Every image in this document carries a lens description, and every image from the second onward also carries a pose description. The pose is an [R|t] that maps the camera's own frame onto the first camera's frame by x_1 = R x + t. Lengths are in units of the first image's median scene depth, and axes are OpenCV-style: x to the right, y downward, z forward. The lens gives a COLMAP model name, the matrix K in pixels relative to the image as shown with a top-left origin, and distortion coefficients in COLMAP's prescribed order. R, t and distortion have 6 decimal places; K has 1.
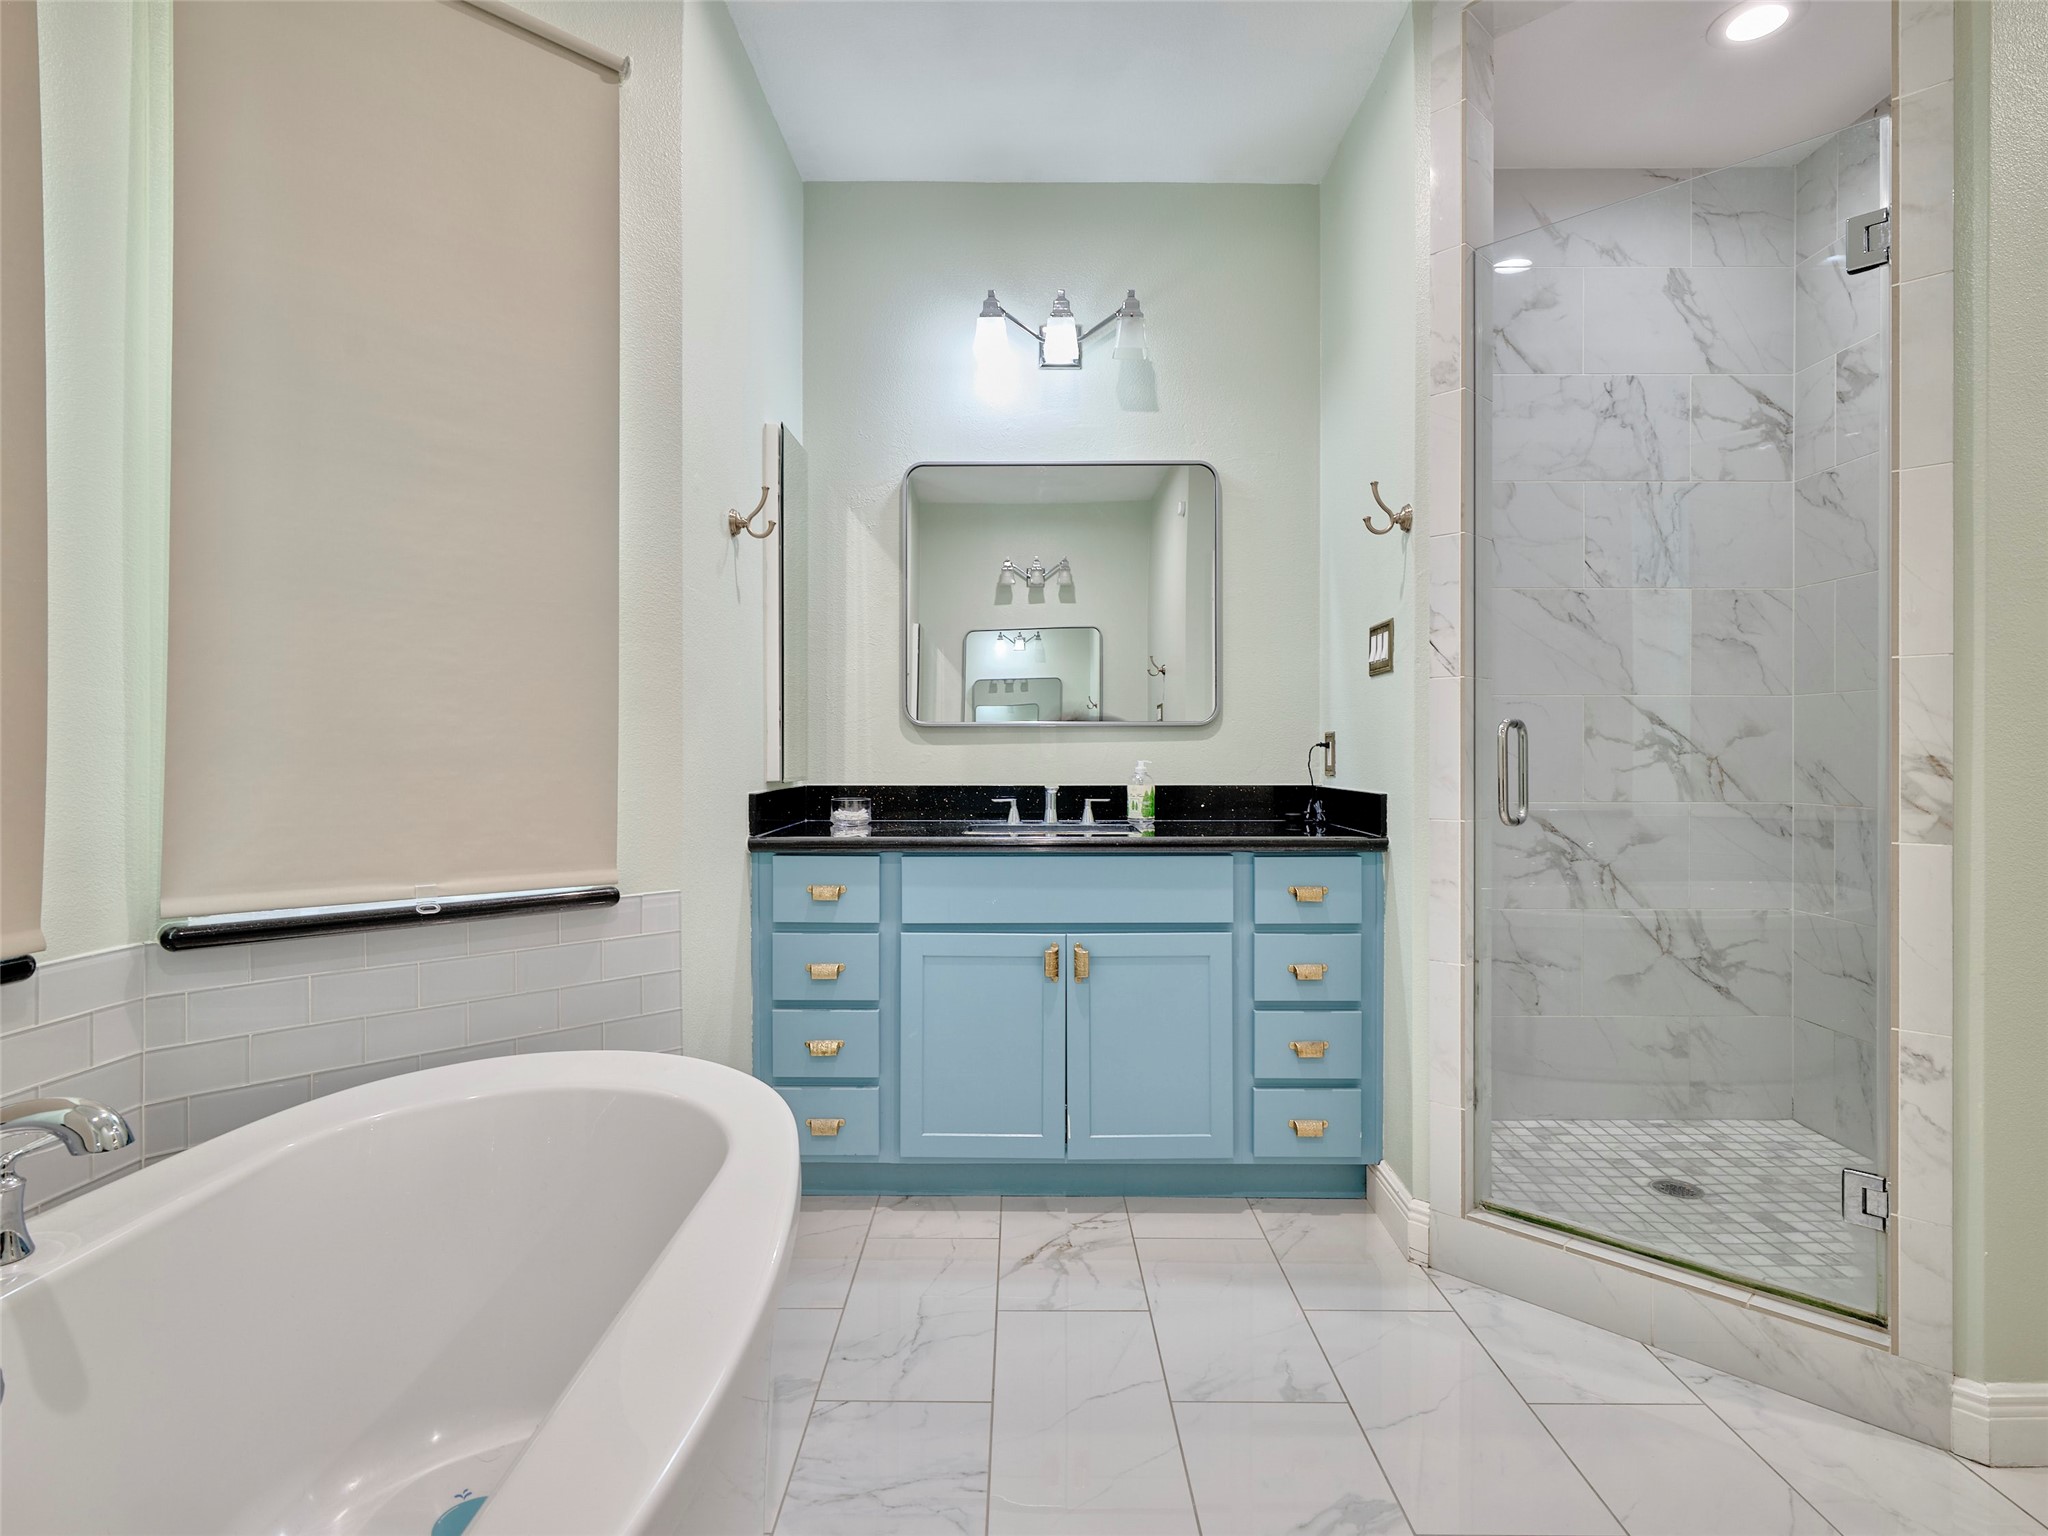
lens RADIAL K [[1073.0, 0, 1027.5], [0, 1073.0, 748.5], [0, 0, 1]] dist [0.047278, -0.001128]
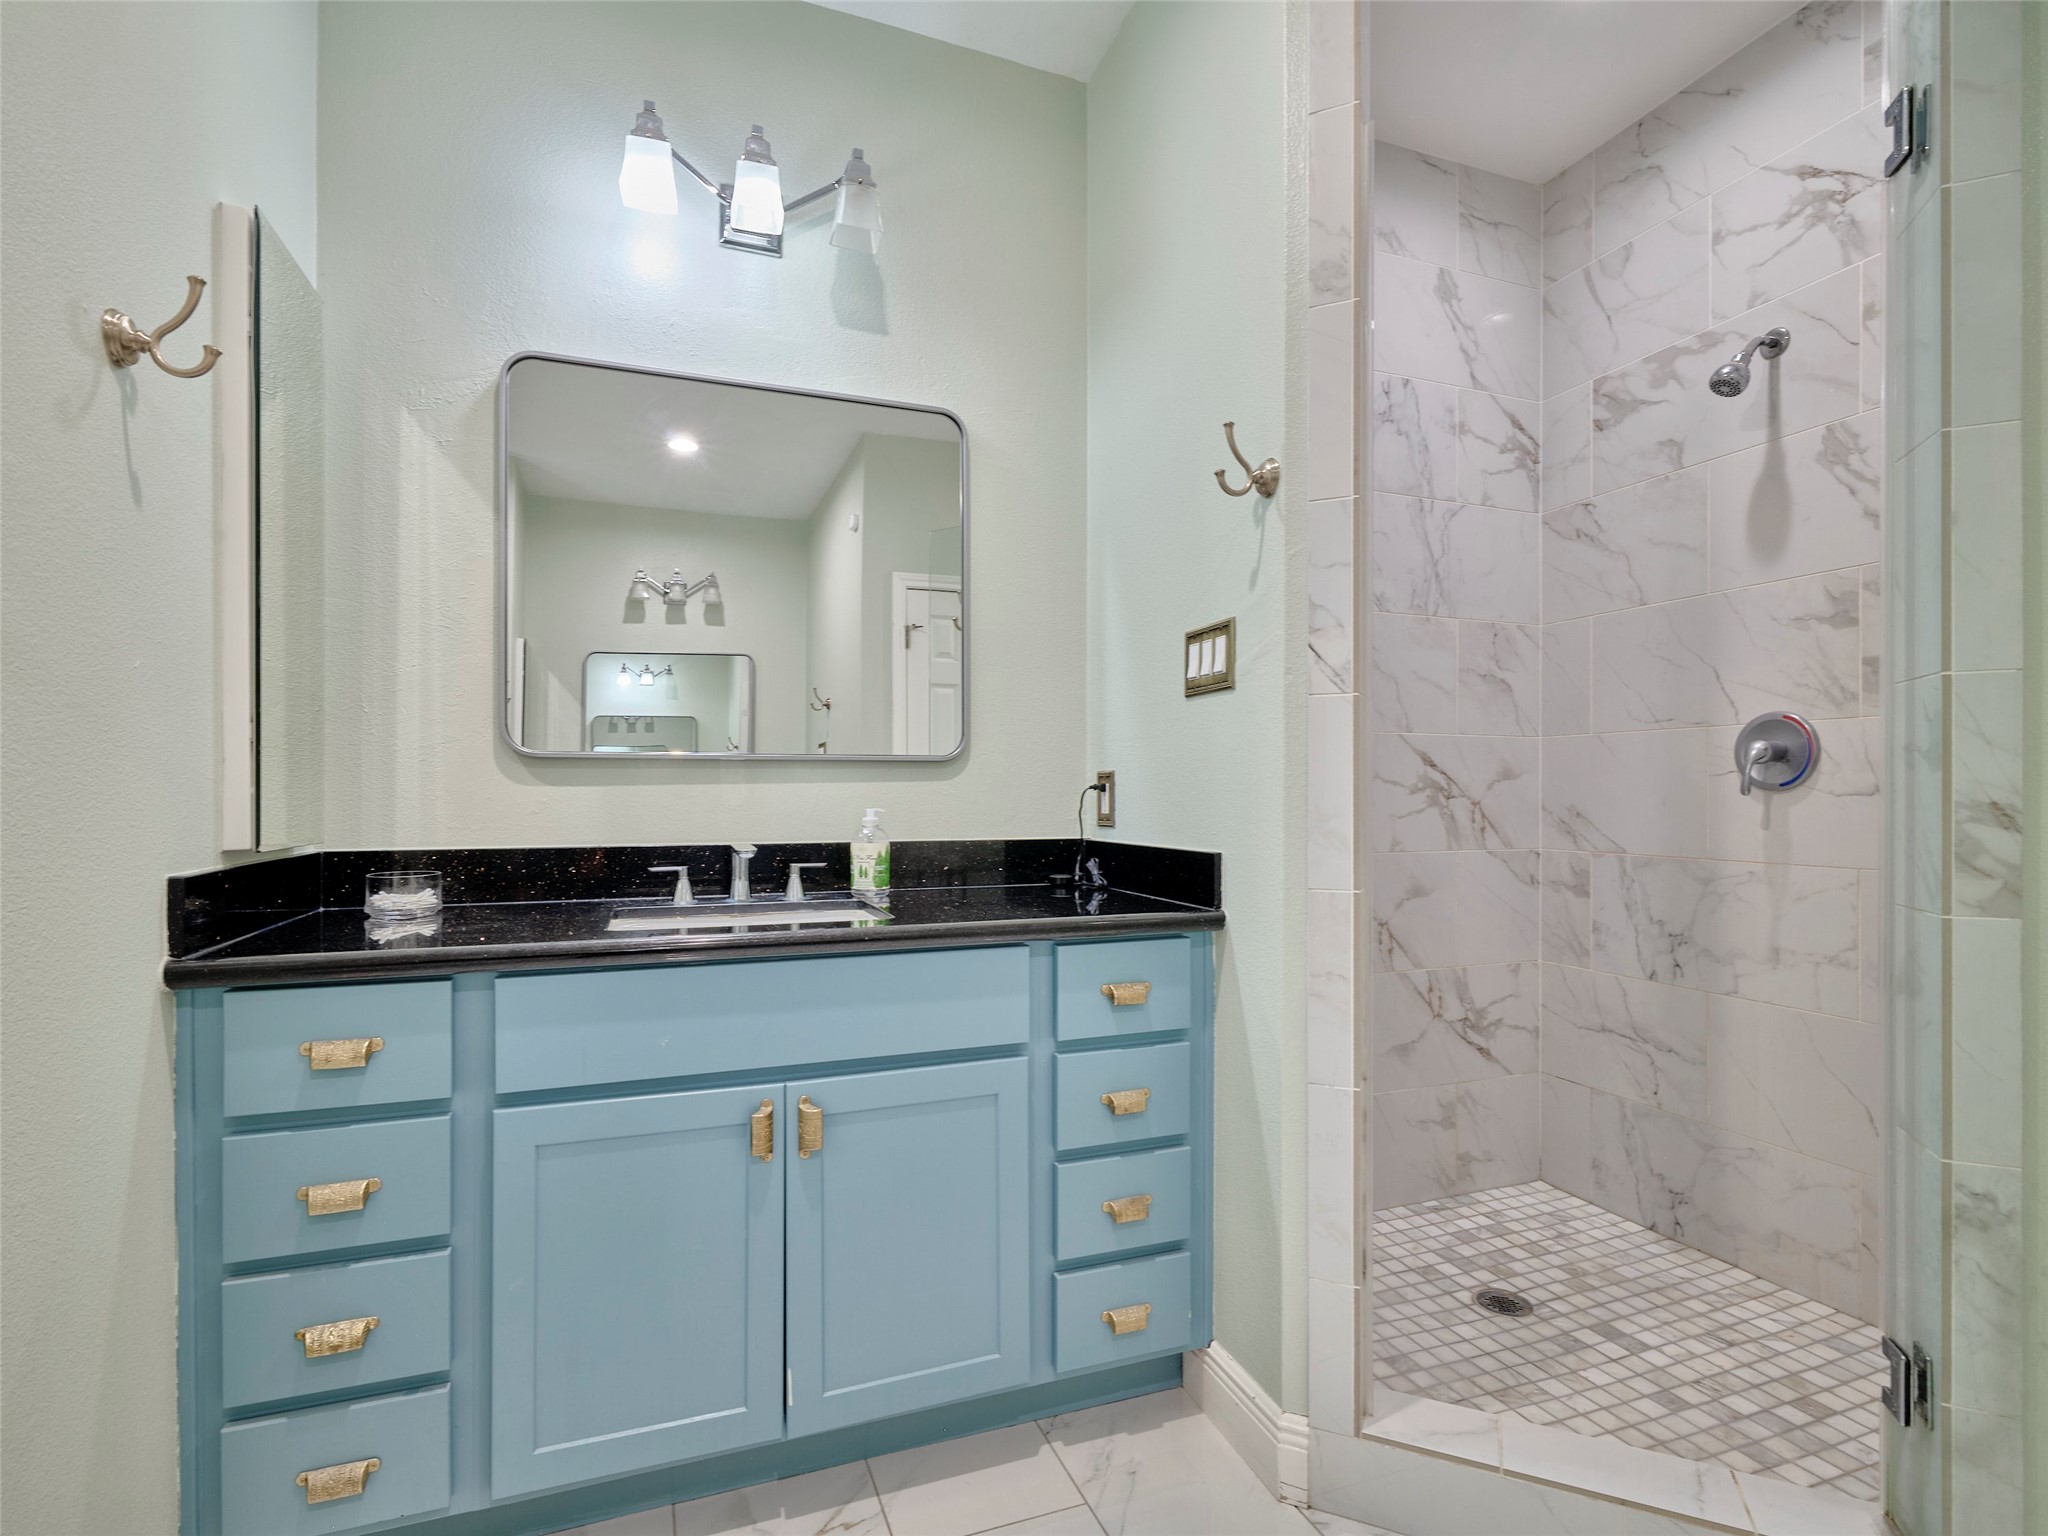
lens RADIAL K [[1004.1, 0, 1017.5], [0, 1004.1, 793.0], [0, 0, 1]] dist [0.003664, 0.003852]
pose [[0.937414, 0.000754, 0.348215, -0.040690], [-0.001236, 0.999999, 0.001164, 0.000032], [-0.348214, -0.001522, 0.937414, 0.380146]]
